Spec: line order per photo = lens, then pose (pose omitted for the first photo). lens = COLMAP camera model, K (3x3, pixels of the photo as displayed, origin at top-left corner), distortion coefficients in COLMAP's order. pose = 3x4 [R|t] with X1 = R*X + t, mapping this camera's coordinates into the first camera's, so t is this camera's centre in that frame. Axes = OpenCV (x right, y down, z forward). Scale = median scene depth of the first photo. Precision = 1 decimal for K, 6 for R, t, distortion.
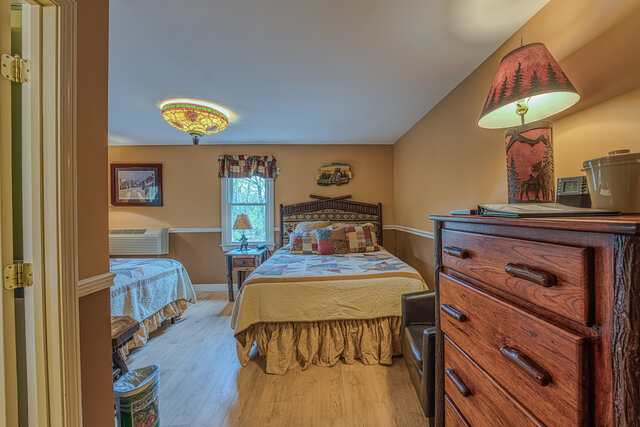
lens RADIAL K [[256.8, 0, 319.1], [0, 256.8, 215.7], [0, 0, 1]] dist [-0.025647, 0.000902]
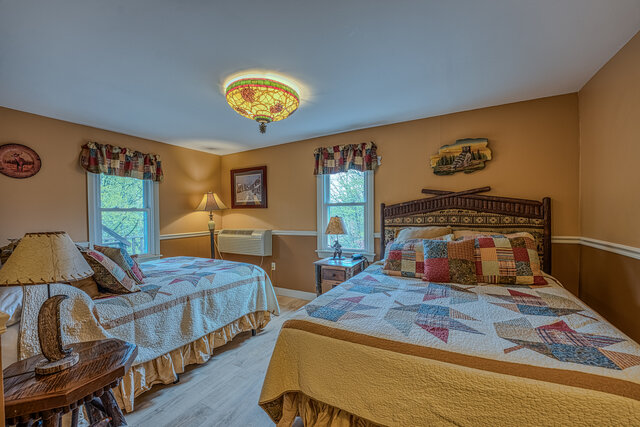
lens RADIAL K [[256.8, 0, 319.1], [0, 256.8, 215.7], [0, 0, 1]] dist [-0.025647, 0.000902]
pose [[0.880201, 0.002410, -0.474595, 0.052498], [-0.005074, 0.999978, -0.004333, -0.003339], [0.474574, 0.006222, 0.880193, 0.251130]]
